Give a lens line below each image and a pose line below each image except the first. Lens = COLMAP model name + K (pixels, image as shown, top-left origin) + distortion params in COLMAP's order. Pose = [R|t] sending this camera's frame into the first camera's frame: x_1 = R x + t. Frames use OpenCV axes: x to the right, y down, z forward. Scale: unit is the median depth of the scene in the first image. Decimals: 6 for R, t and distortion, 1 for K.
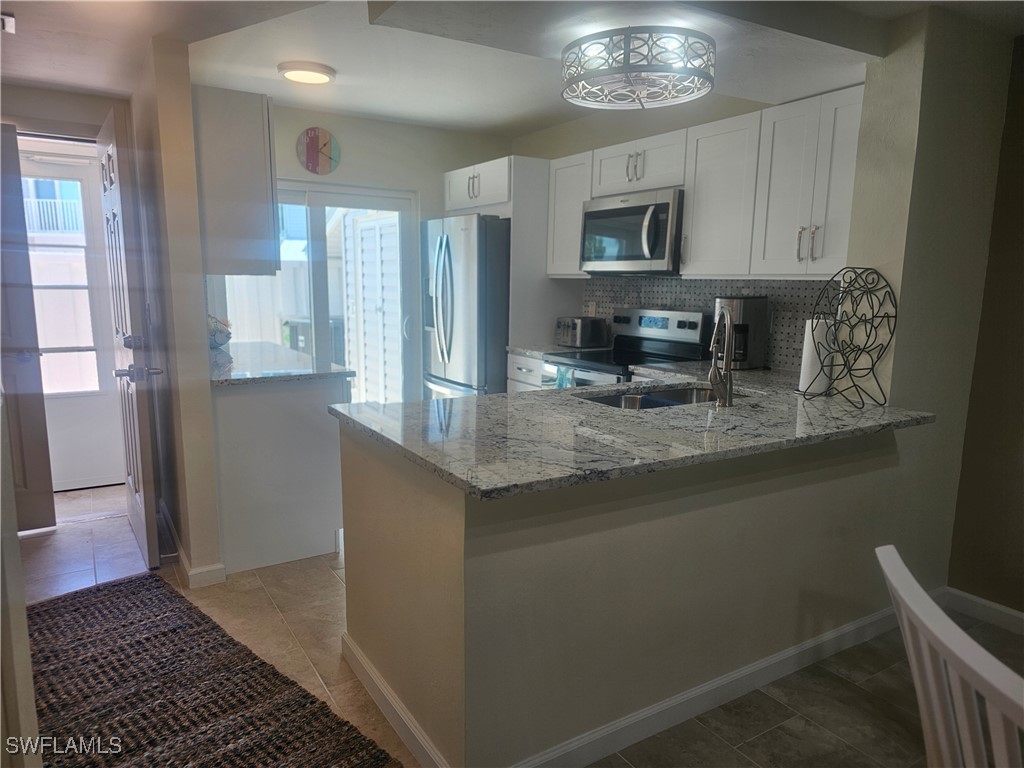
lens RADIAL K [[685.3, 0, 513.3], [0, 685.3, 394.7], [0, 0, 1]] dist [0.075053, -0.056913]
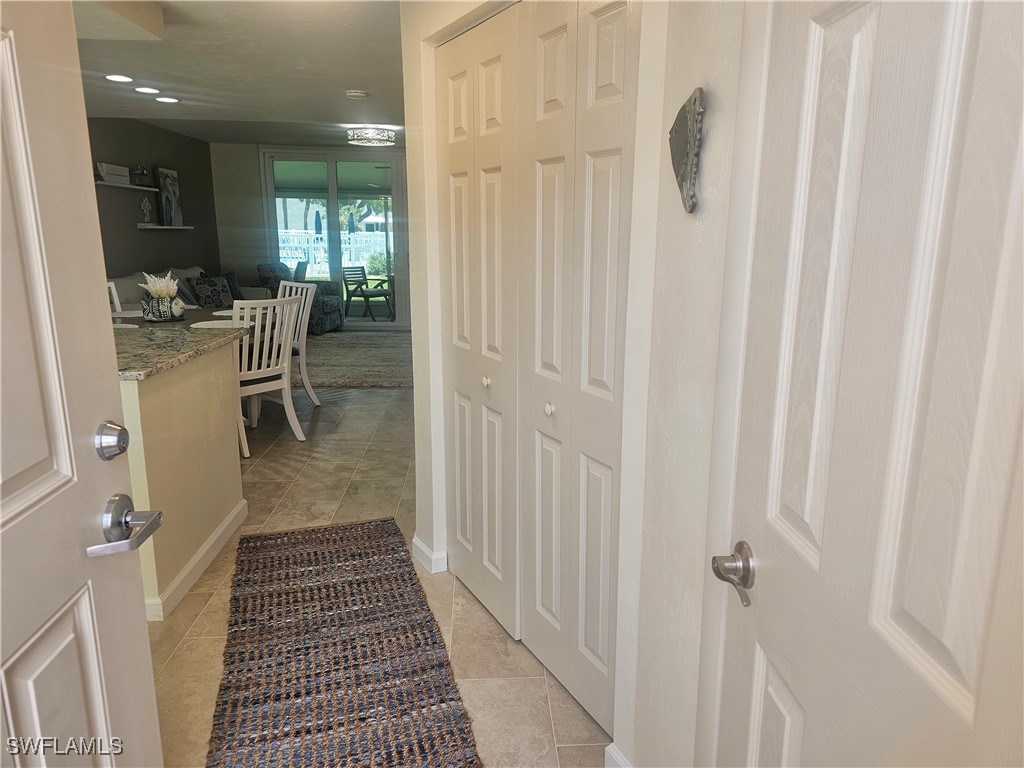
lens RADIAL K [[681.2, 0, 516.0], [0, 681.2, 378.4], [0, 0, 1]] dist [0.067898, -0.060247]
pose [[-0.876054, -0.118457, 0.467437, -0.739588], [0.066086, 0.930718, 0.359718, -0.179993], [-0.477663, 0.346023, -0.807531, 0.962868]]
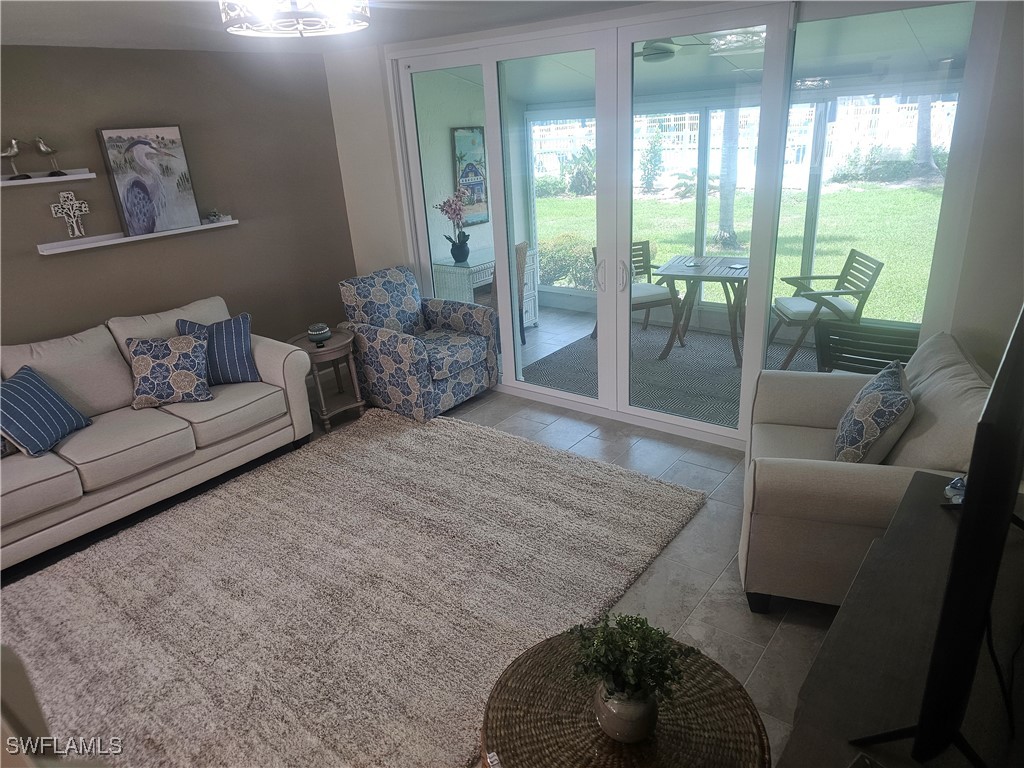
lens RADIAL K [[681.2, 0, 516.0], [0, 681.2, 378.4], [0, 0, 1]] dist [0.067898, -0.060247]
pose [[-0.336561, -0.334738, 0.880157, -0.147315], [0.211565, 0.883910, 0.417066, -0.070580], [-0.917587, 0.326579, -0.226671, -0.569462]]
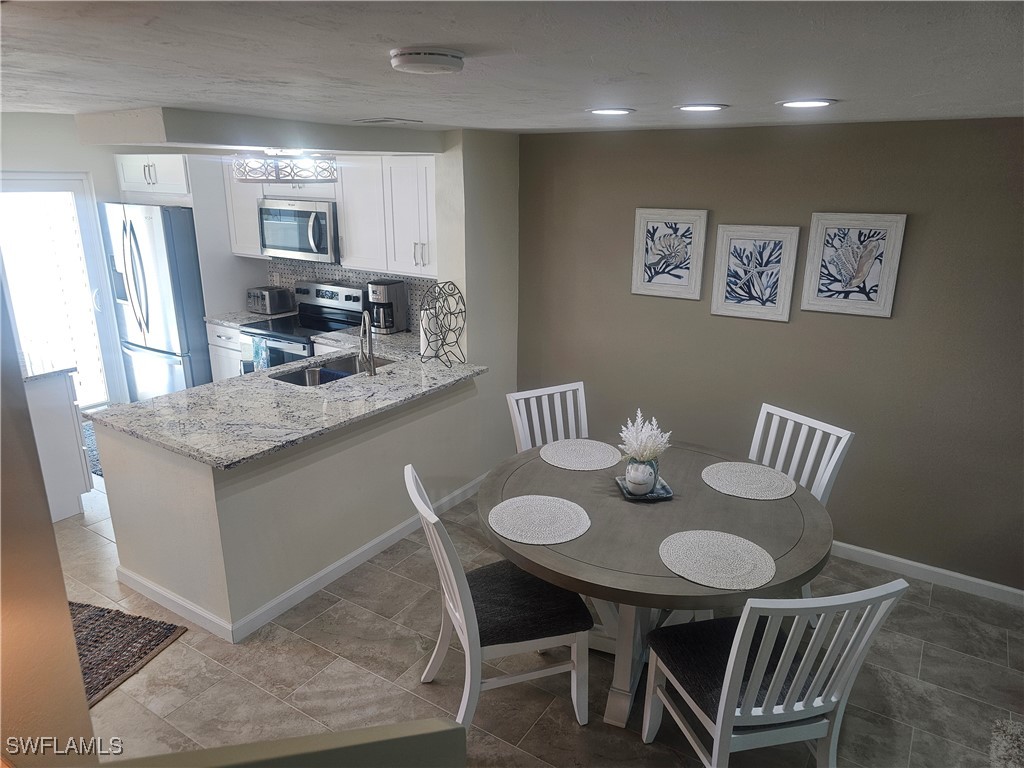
lens RADIAL K [[684.9, 0, 517.6], [0, 684.9, 390.1], [0, 0, 1]] dist [0.056420, -0.058673]
pose [[0.905554, -0.128396, 0.404333, -0.021977], [0.071374, 0.985624, 0.153134, -0.110084], [-0.418183, -0.109812, 0.901701, -0.376321]]
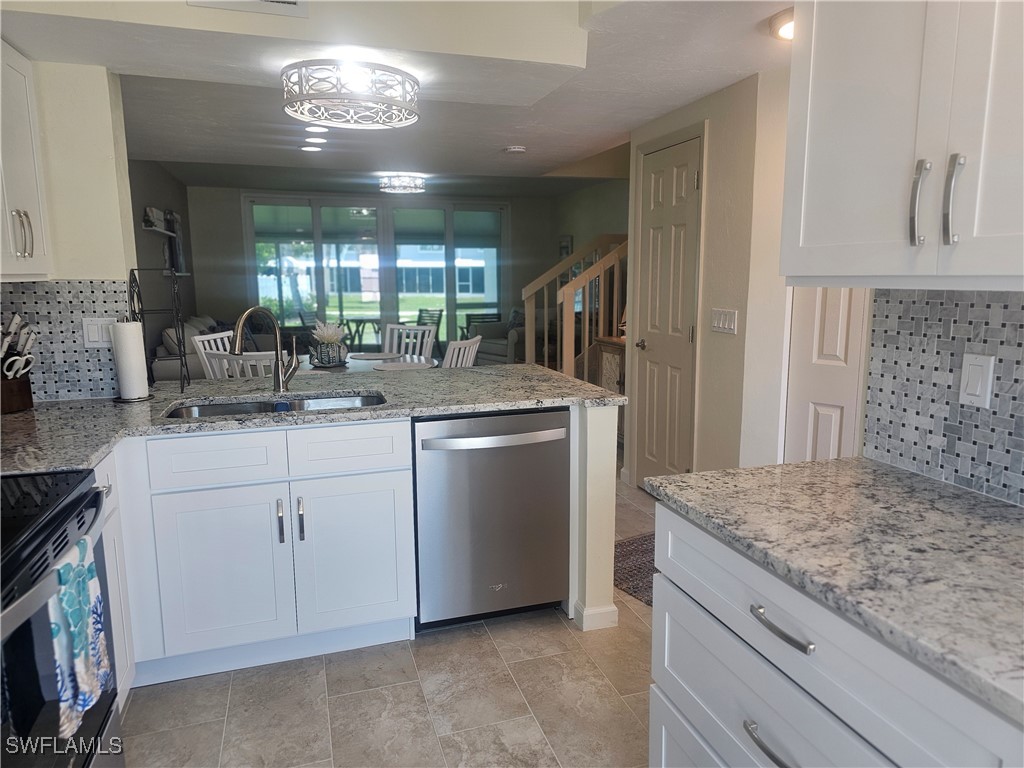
lens RADIAL K [[681.2, 0, 516.0], [0, 681.2, 378.4], [0, 0, 1]] dist [0.067898, -0.060247]
pose [[-0.968883, -0.043626, 0.243646, -0.225224], [0.036868, 0.947929, 0.316341, -0.226951], [-0.244759, 0.315480, -0.916823, 1.272095]]
